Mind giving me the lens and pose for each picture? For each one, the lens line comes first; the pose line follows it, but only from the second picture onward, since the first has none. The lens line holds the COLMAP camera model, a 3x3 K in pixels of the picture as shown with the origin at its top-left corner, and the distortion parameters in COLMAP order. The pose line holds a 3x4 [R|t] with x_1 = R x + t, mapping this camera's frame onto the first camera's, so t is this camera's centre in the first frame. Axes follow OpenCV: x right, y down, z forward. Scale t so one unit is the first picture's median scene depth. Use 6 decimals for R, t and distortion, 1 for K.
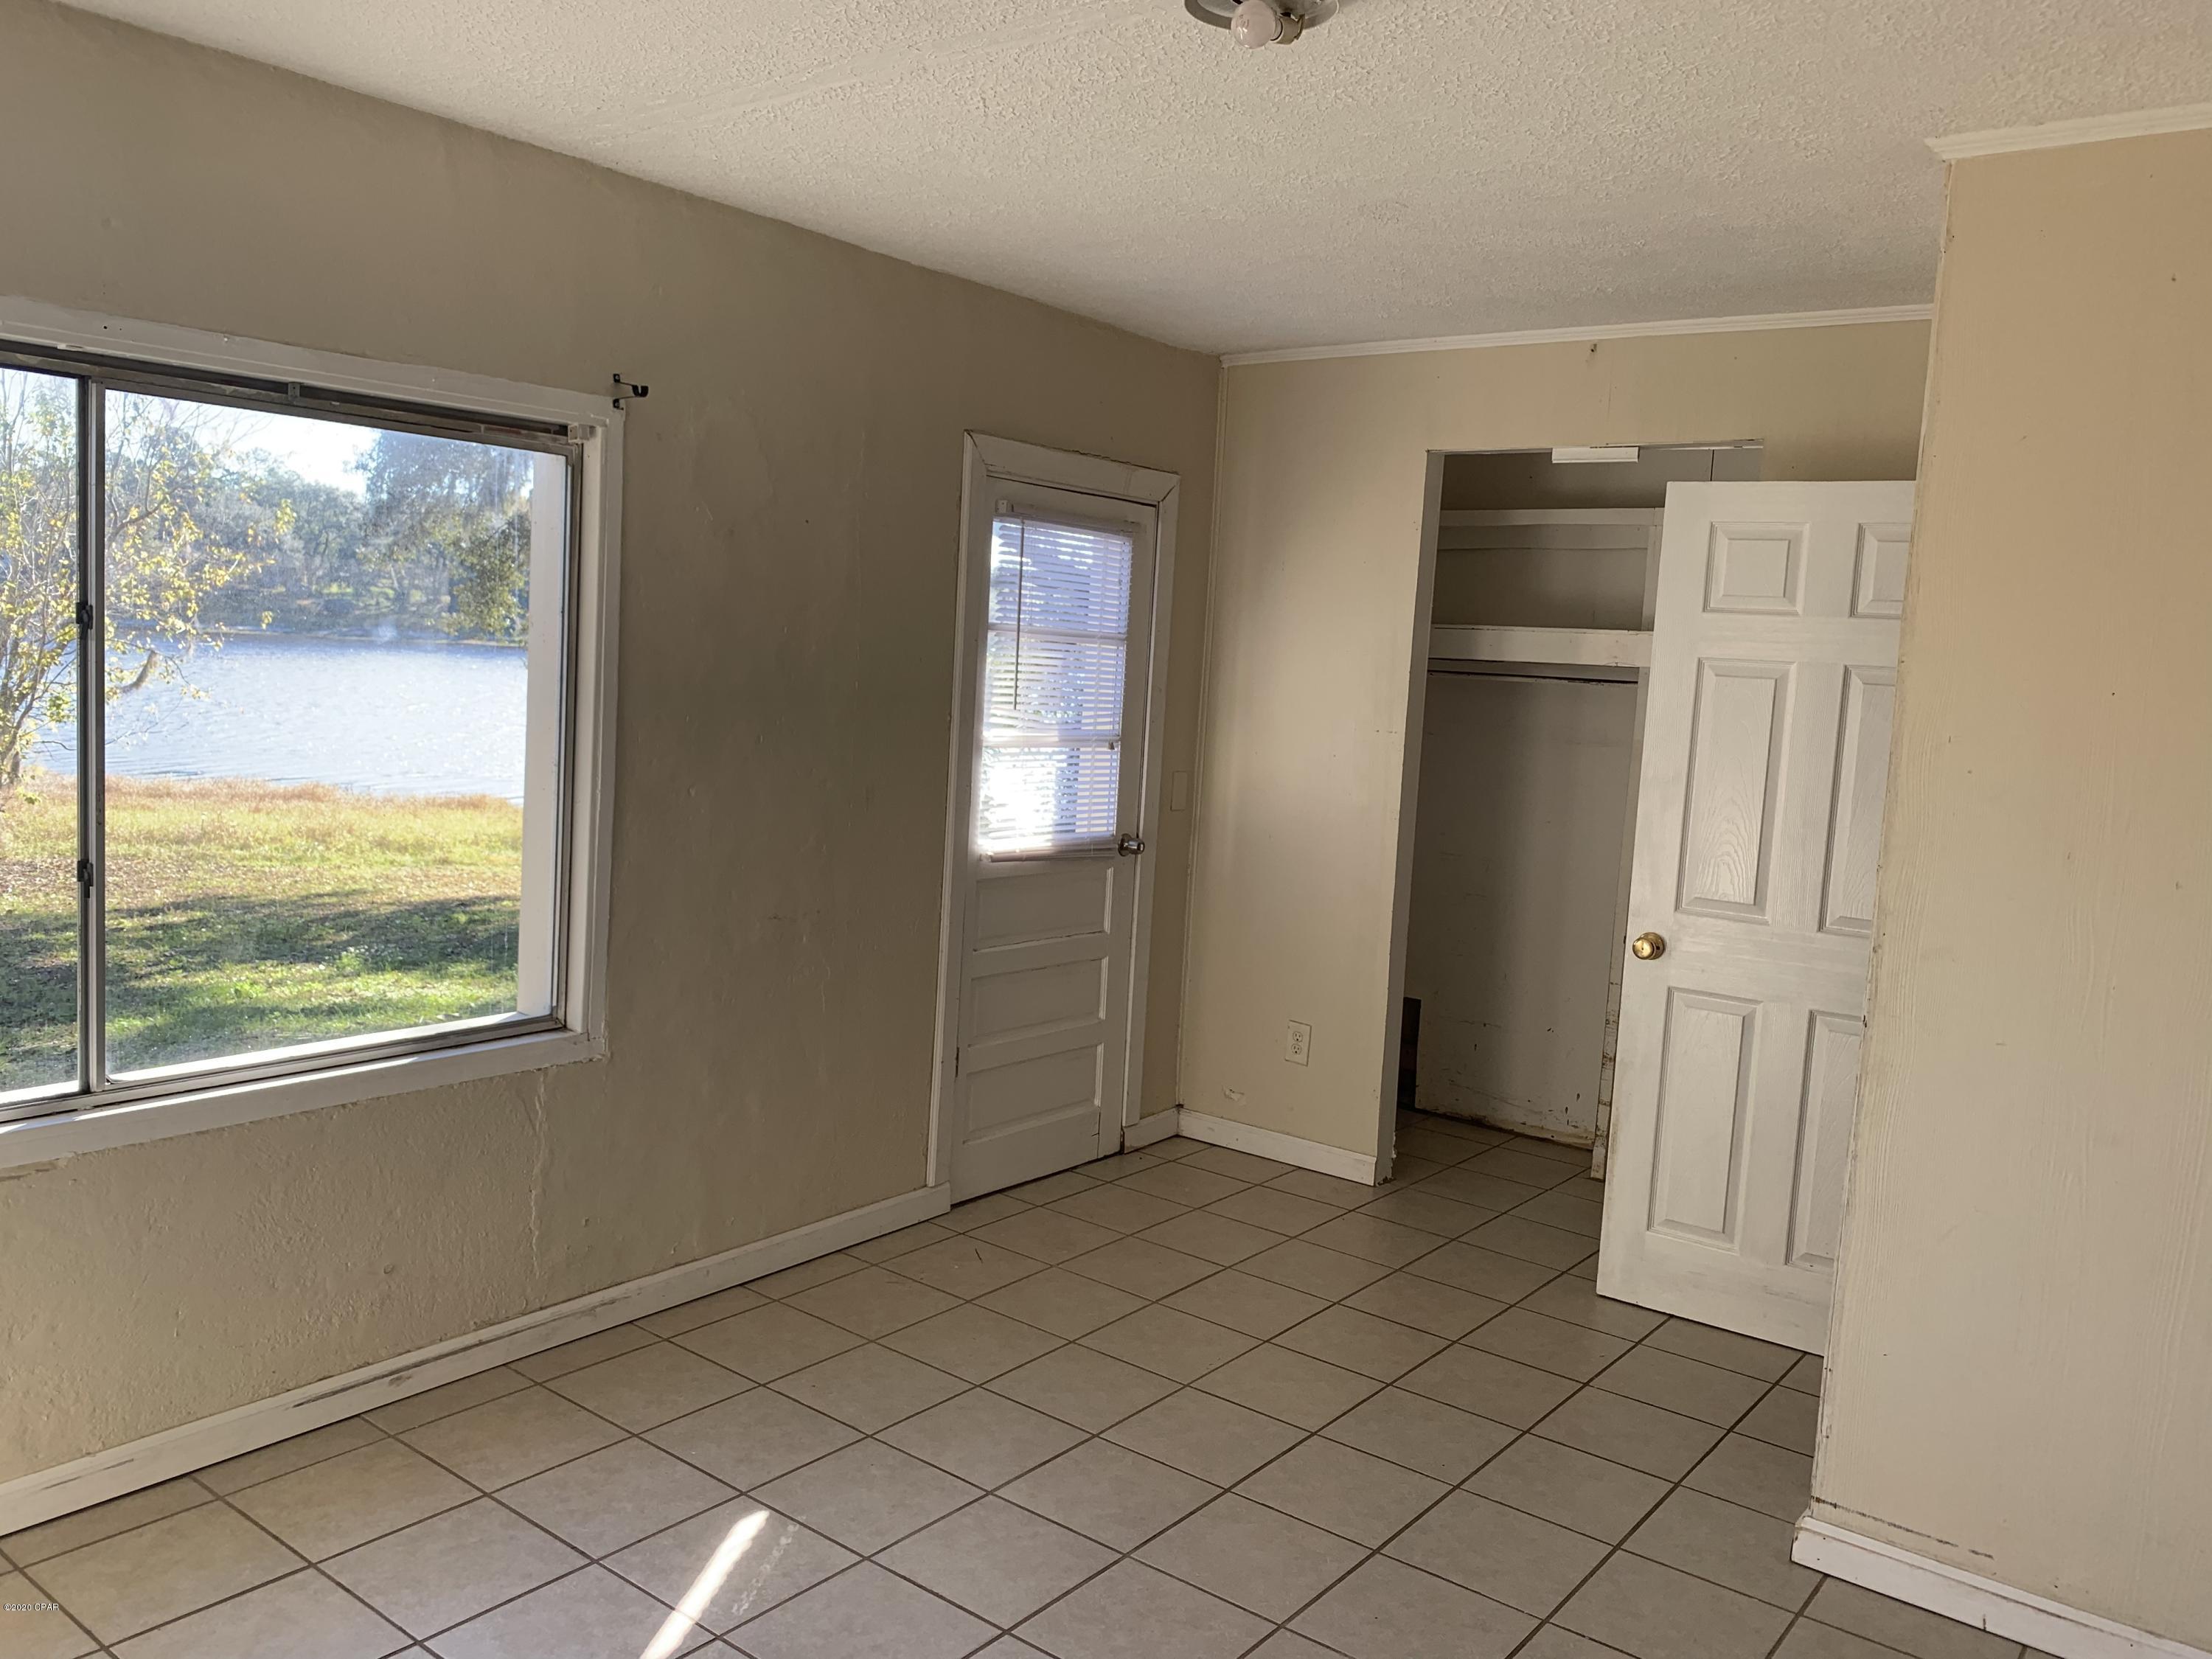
lens RADIAL K [[1714.4, 0, 1108.6], [0, 1714.4, 798.3], [0, 0, 1]] dist [0.054231, -0.061695]
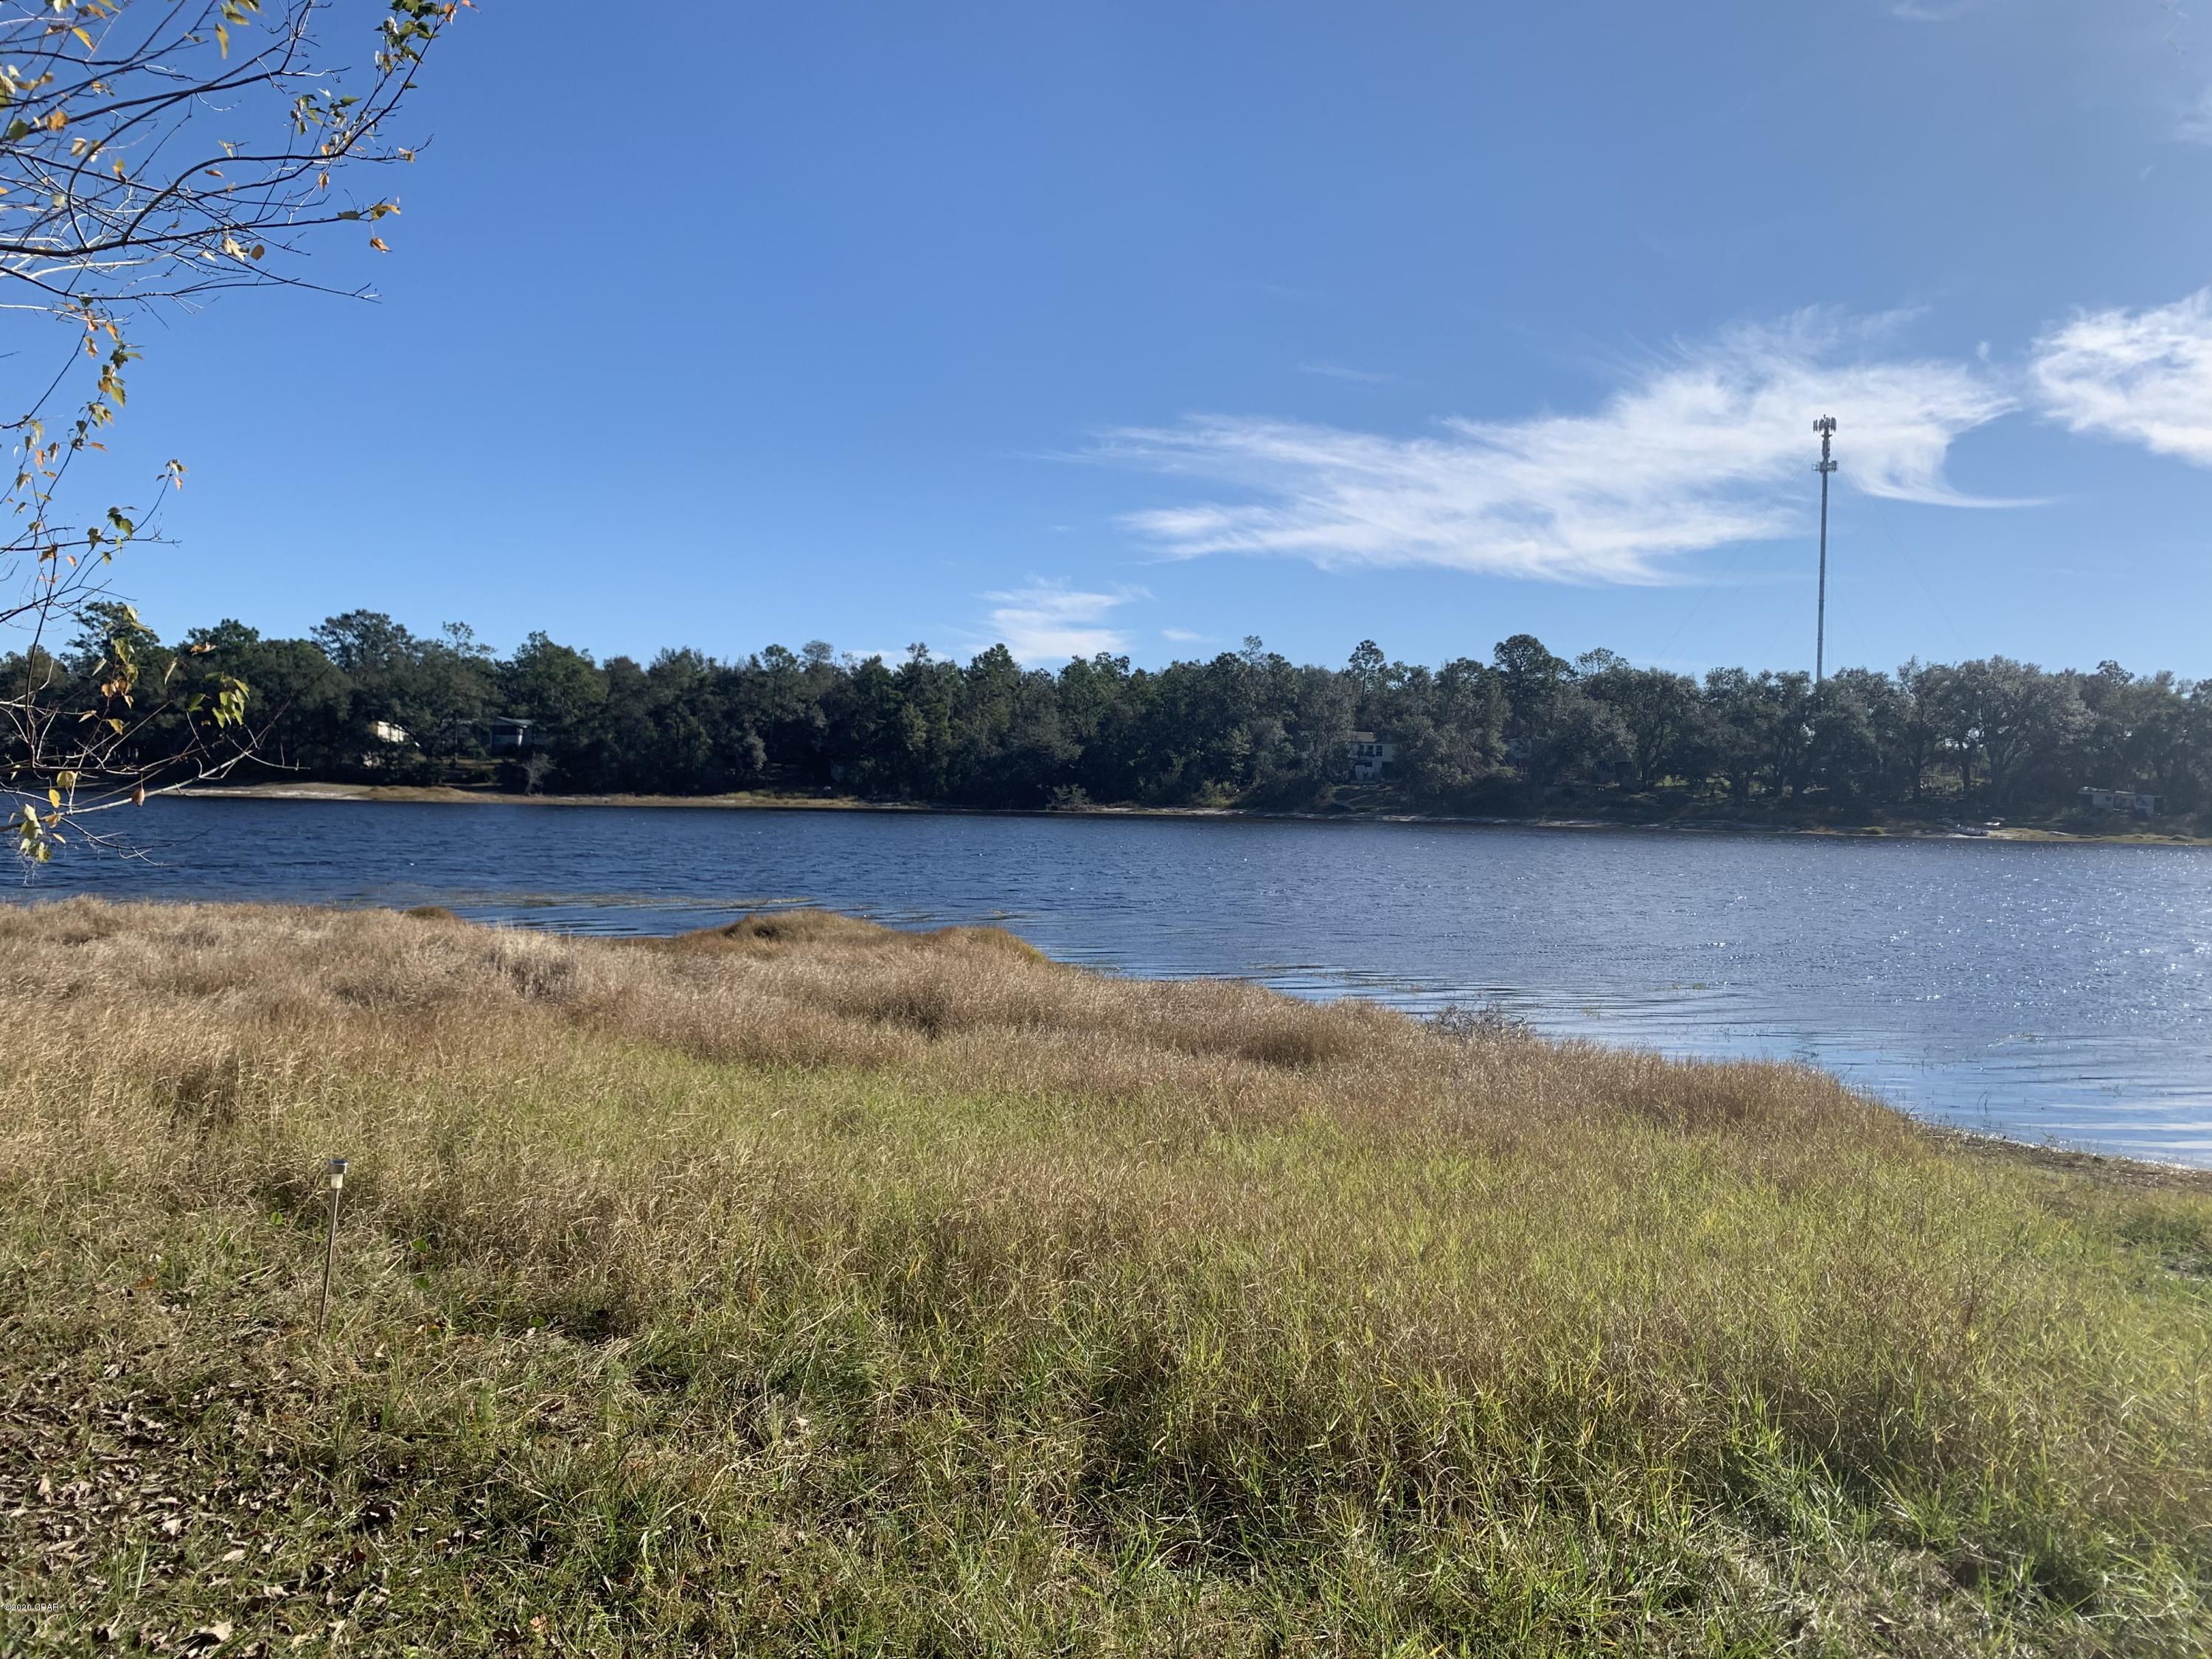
lens RADIAL K [[1714.4, 0, 1071.2], [0, 1714.4, 814.3], [0, 0, 1]] dist [0.054231, -0.061695]
pose [[0.725412, -0.025142, -0.687856, -1.918473], [-0.050215, 0.994737, -0.089315, -0.116239], [0.686481, 0.099331, 0.720331, 5.270944]]
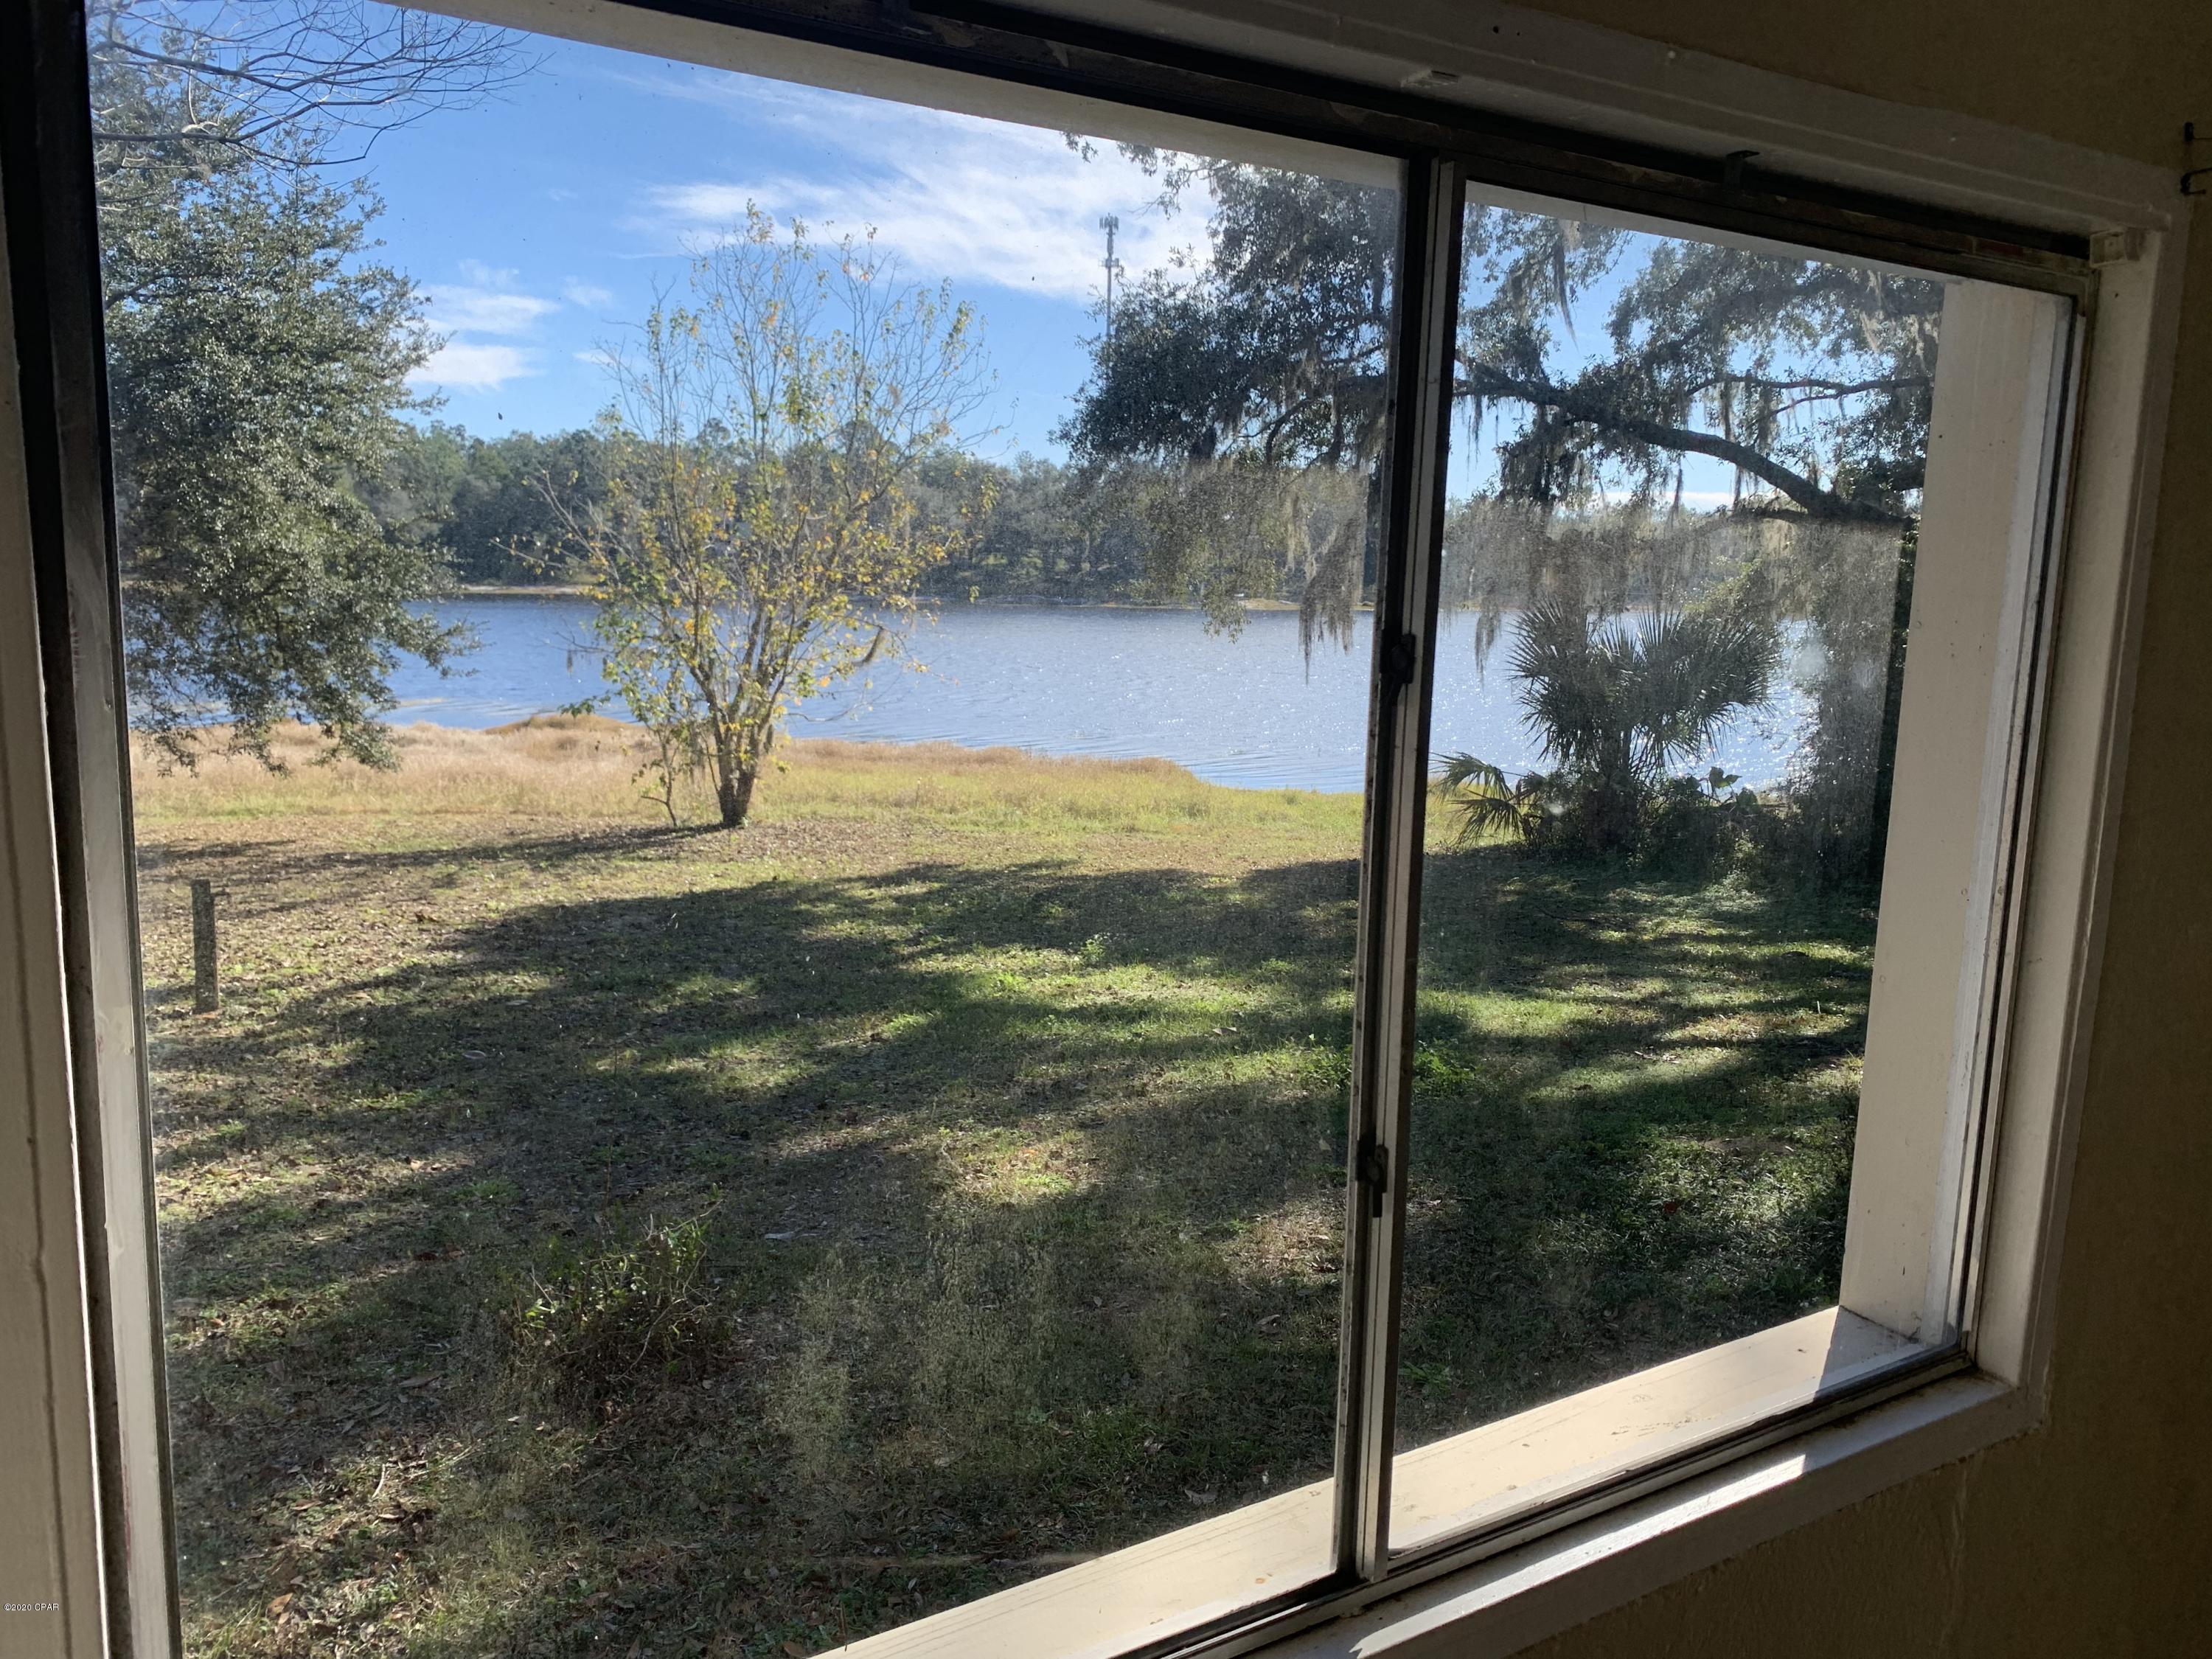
lens RADIAL K [[1714.4, 0, 1101.7], [0, 1714.4, 813.8], [0, 0, 1]] dist [0.054231, -0.061695]
pose [[0.938130, 0.016397, -0.345896, -0.307186], [-0.003909, 0.999316, 0.036772, -0.048020], [0.346262, -0.033144, 0.937552, 0.317158]]
